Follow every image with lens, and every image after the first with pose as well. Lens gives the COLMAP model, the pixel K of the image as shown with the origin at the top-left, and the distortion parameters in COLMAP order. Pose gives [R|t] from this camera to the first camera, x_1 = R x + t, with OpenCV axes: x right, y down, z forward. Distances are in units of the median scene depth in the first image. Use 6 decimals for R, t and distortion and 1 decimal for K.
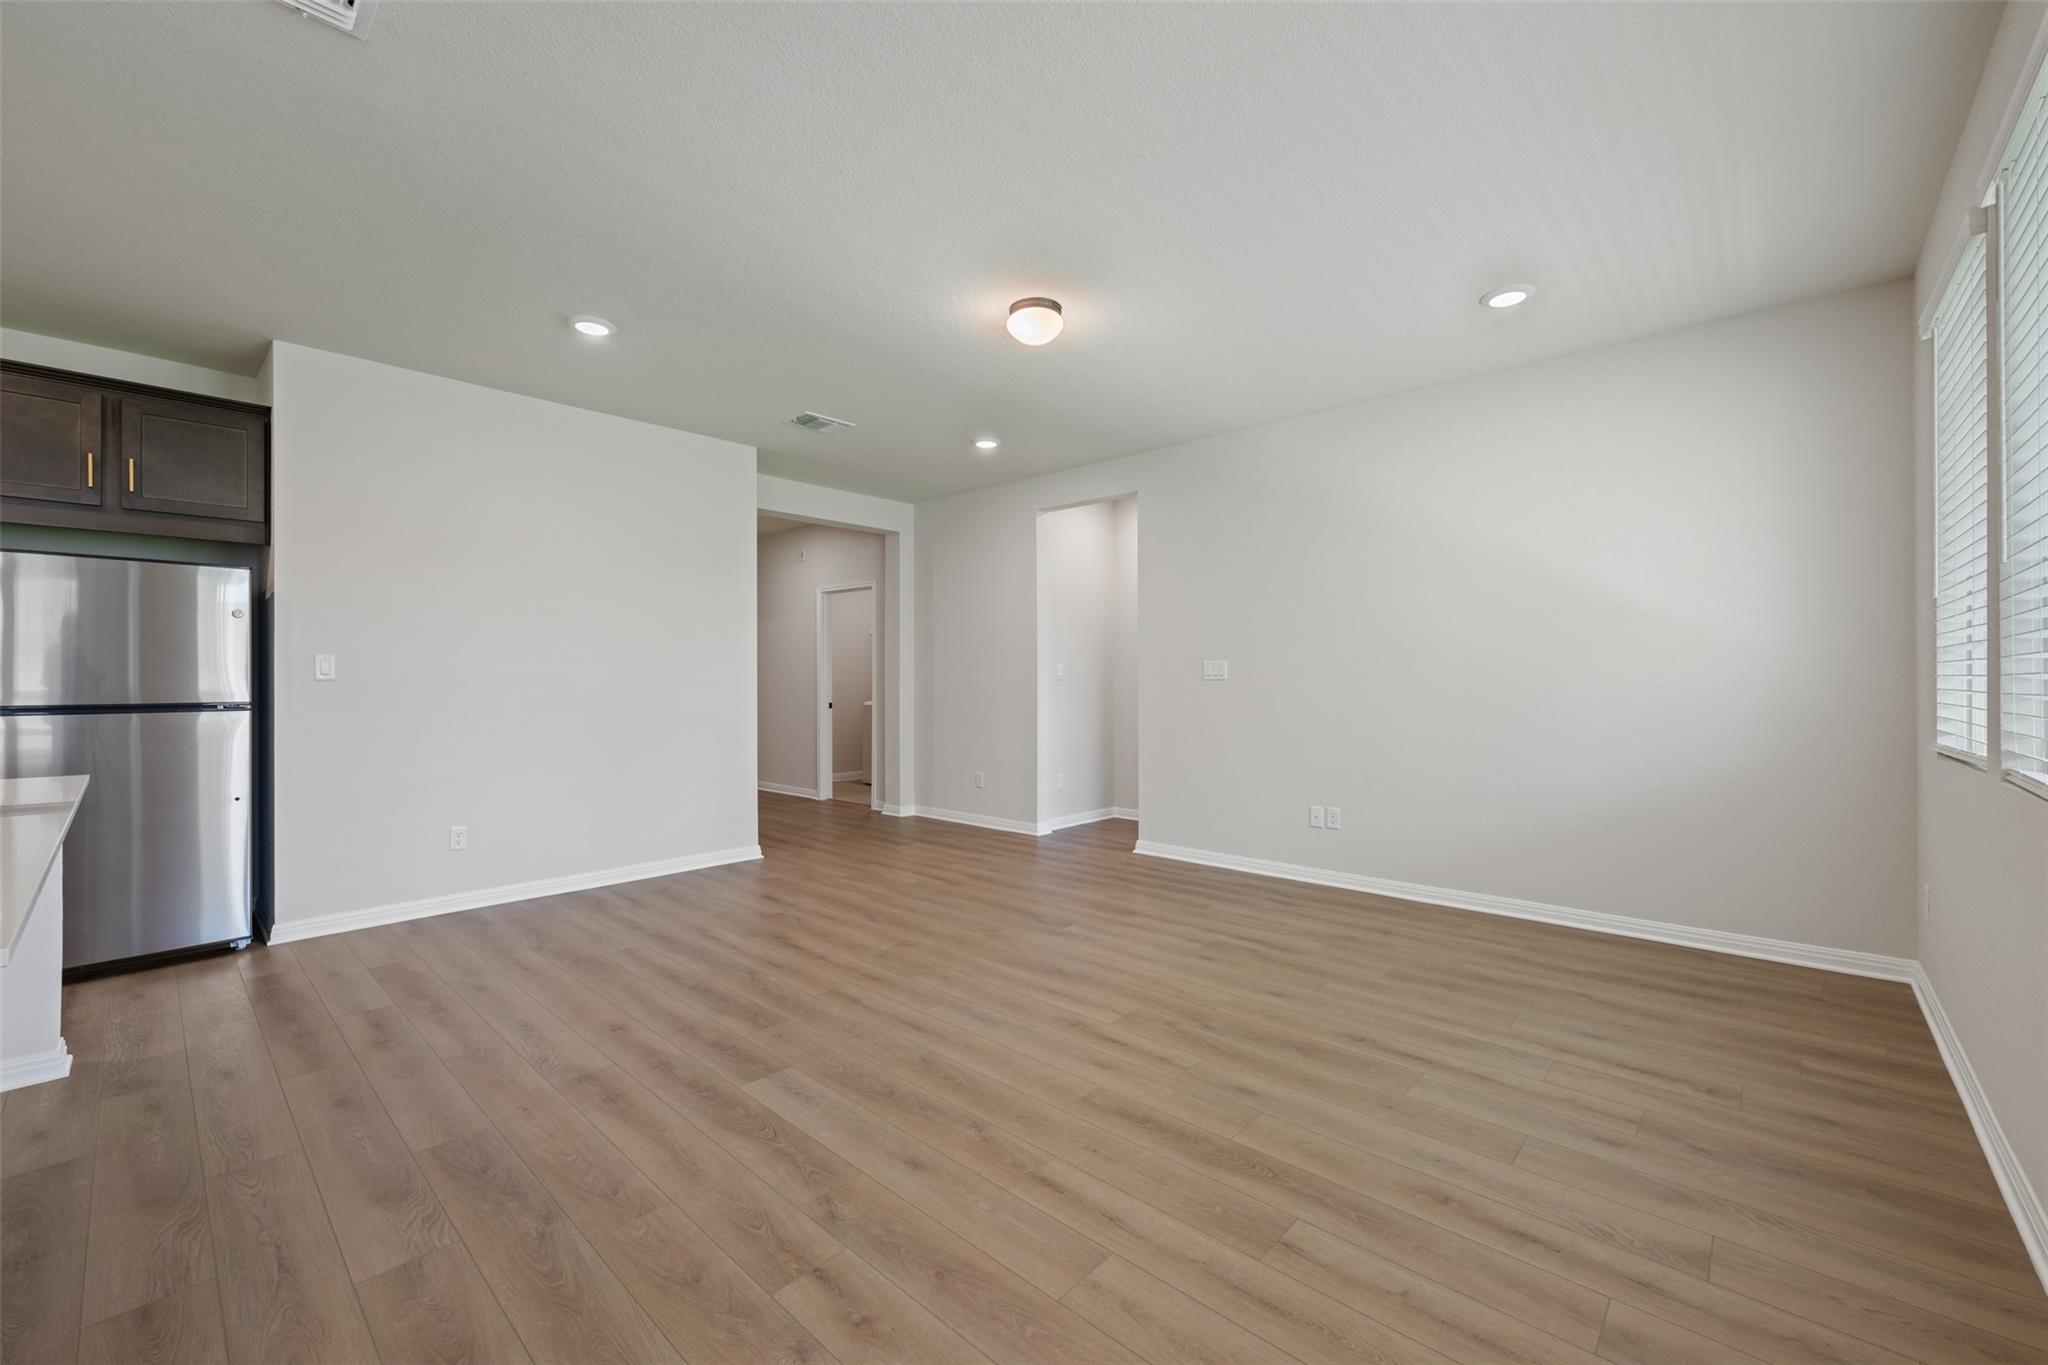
lens RADIAL K [[819.1, 0, 1024.0], [0, 819.1, 682.5], [0, 0, 1]] dist [-0.002026, -0.000250]
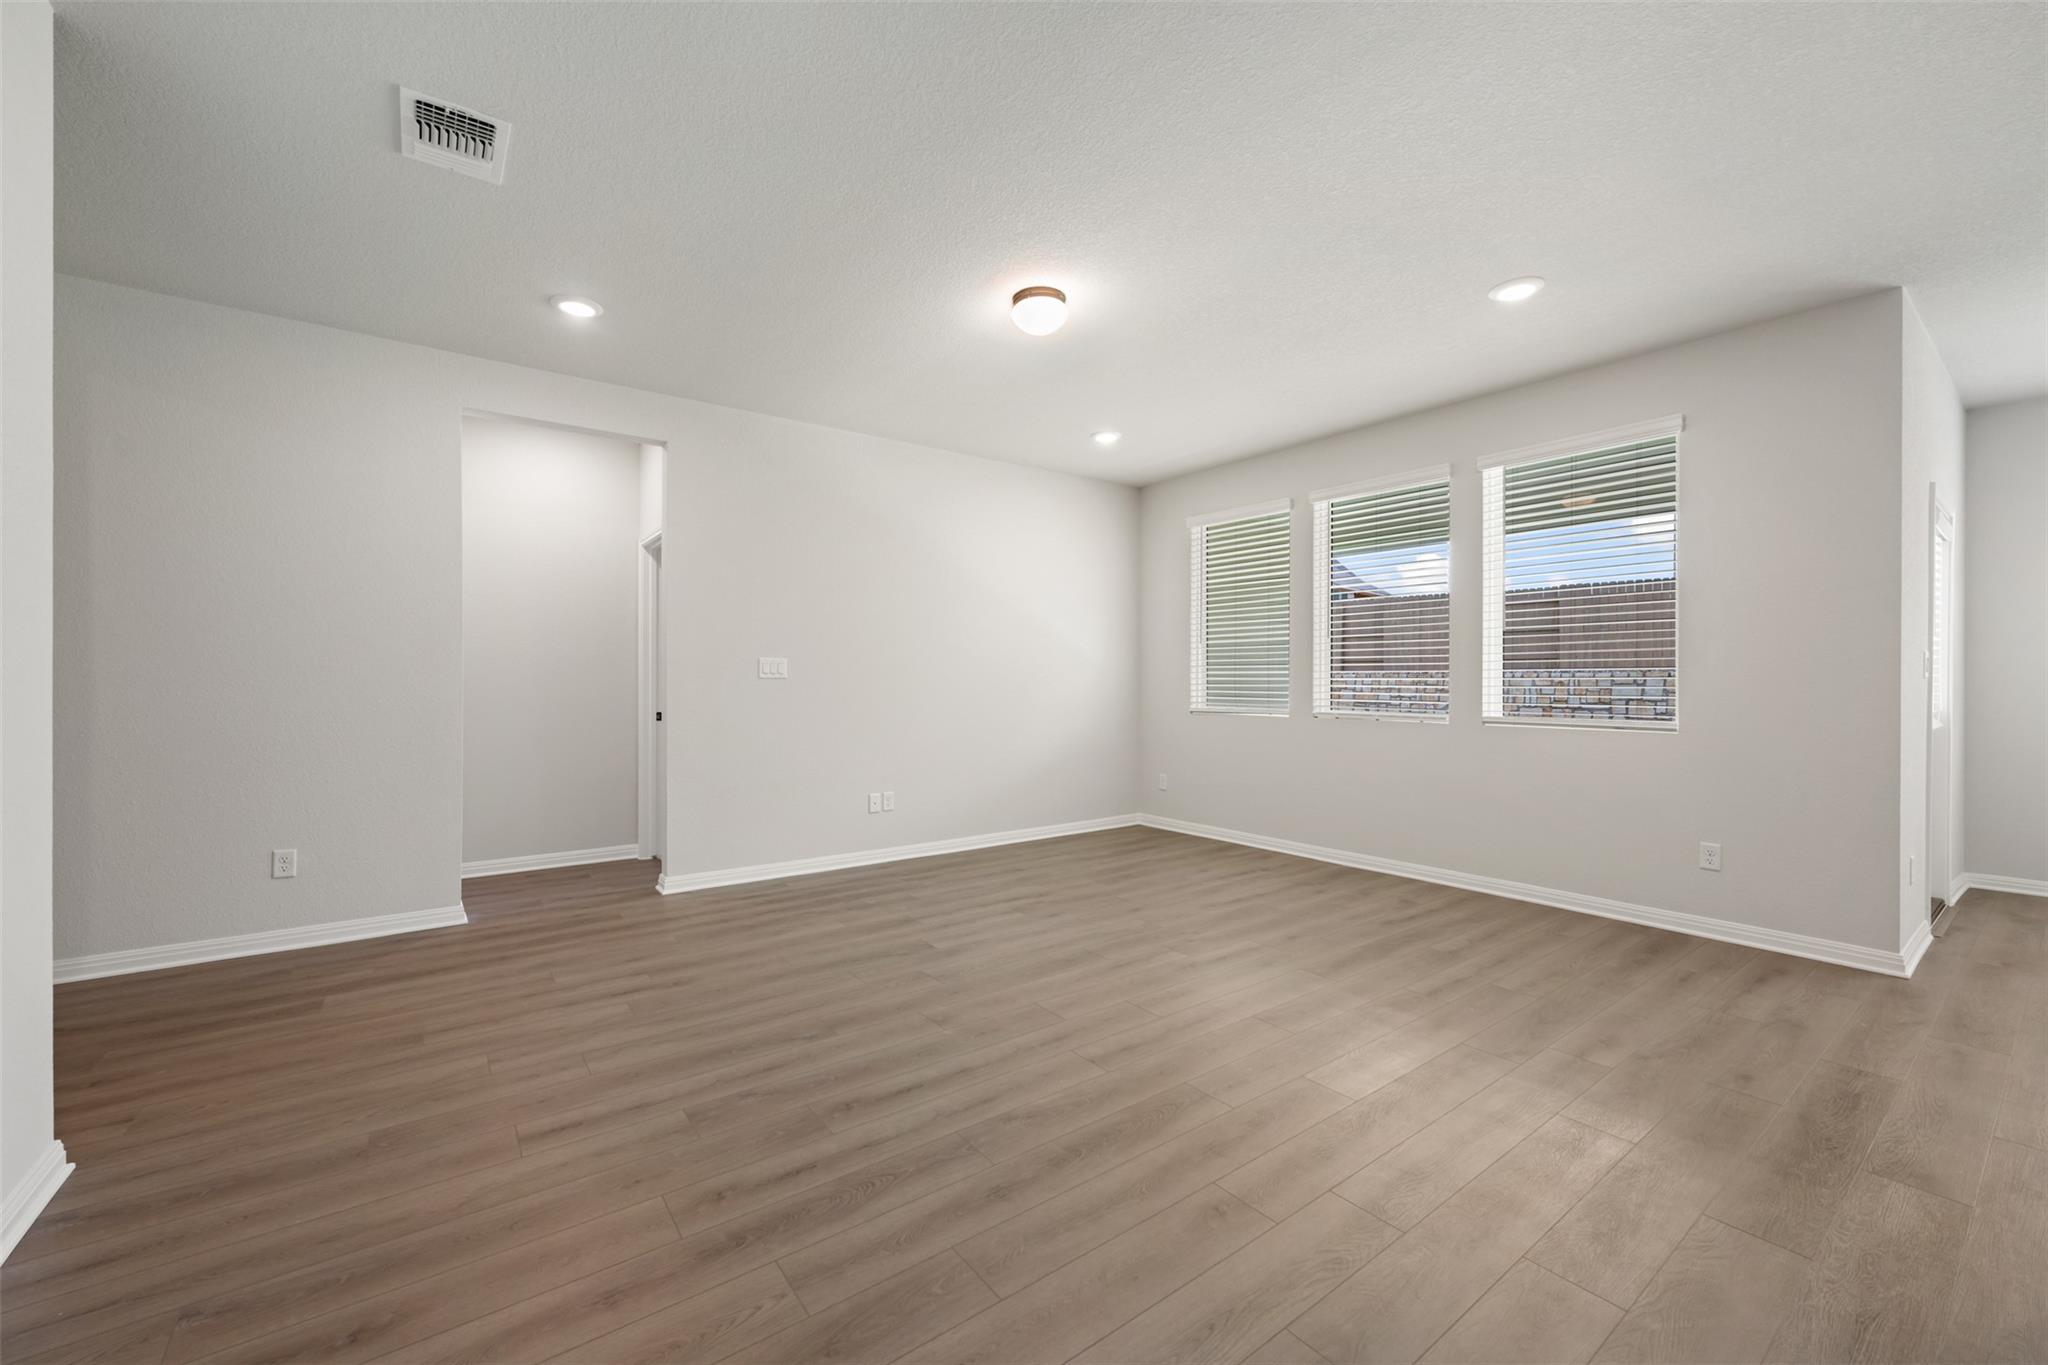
lens RADIAL K [[811.0, 0, 1020.4], [0, 811.0, 682.3], [0, 0, 1]] dist [-0.000703, 0.000012]
pose [[0.186355, -0.001371, 0.982482, -0.885433], [0.001219, 0.999999, 0.001164, 0.000867], [-0.982482, 0.000981, 0.186356, 0.788854]]
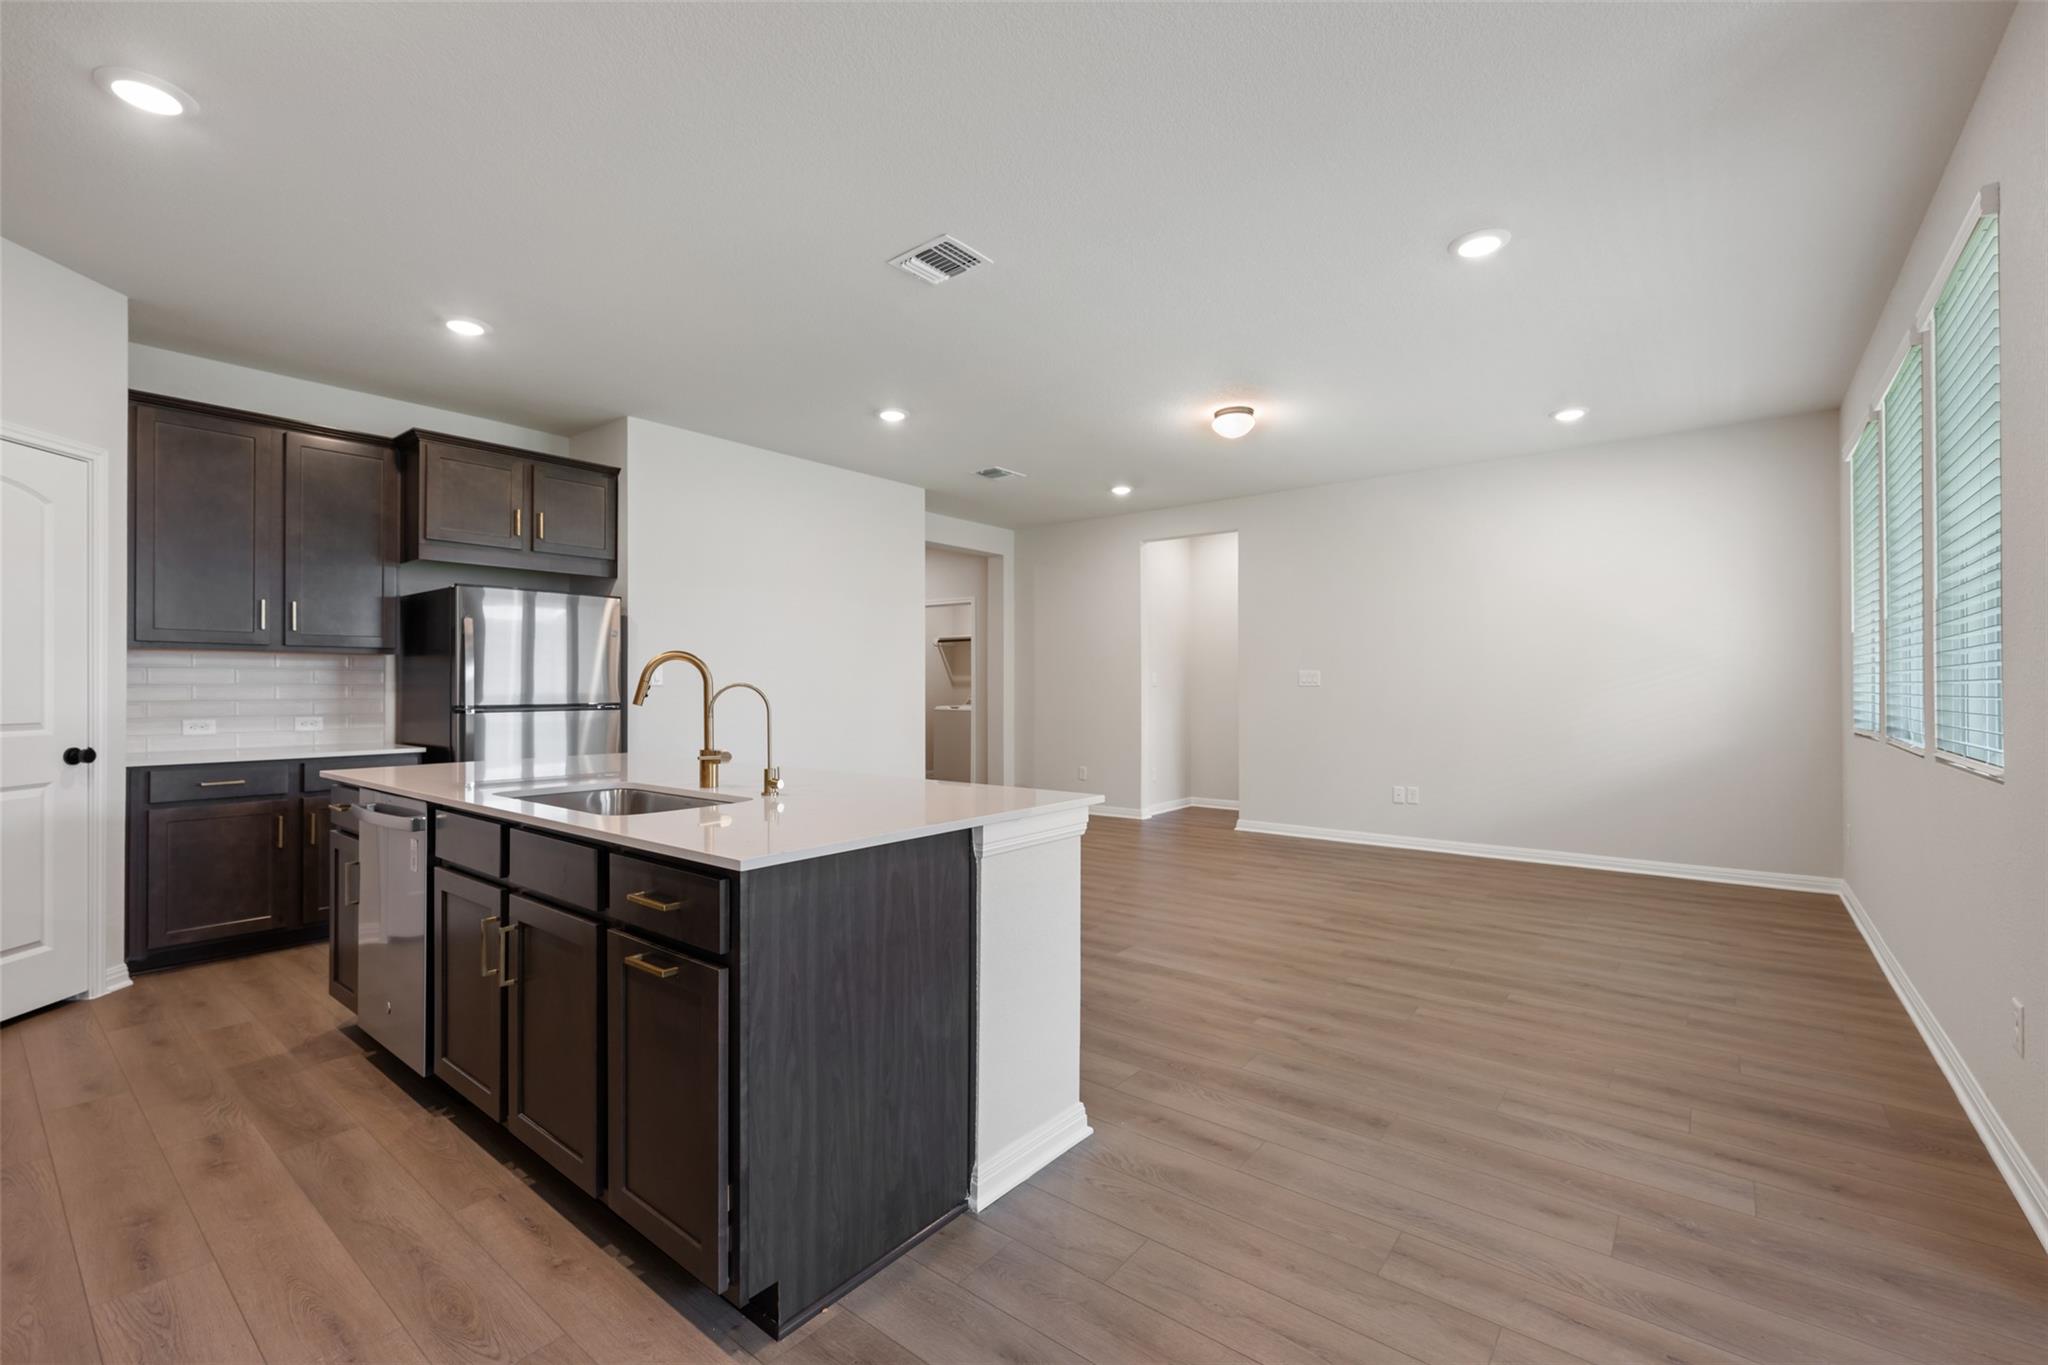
lens RADIAL K [[870.3, 0, 1020.0], [0, 870.3, 685.3], [0, 0, 1]] dist [-0.001669, -0.000027]
pose [[0.997690, 0.000858, 0.067924, -0.410385], [-0.000490, 0.999985, -0.005443, 0.003964], [-0.067928, 0.005398, 0.997676, -0.385839]]
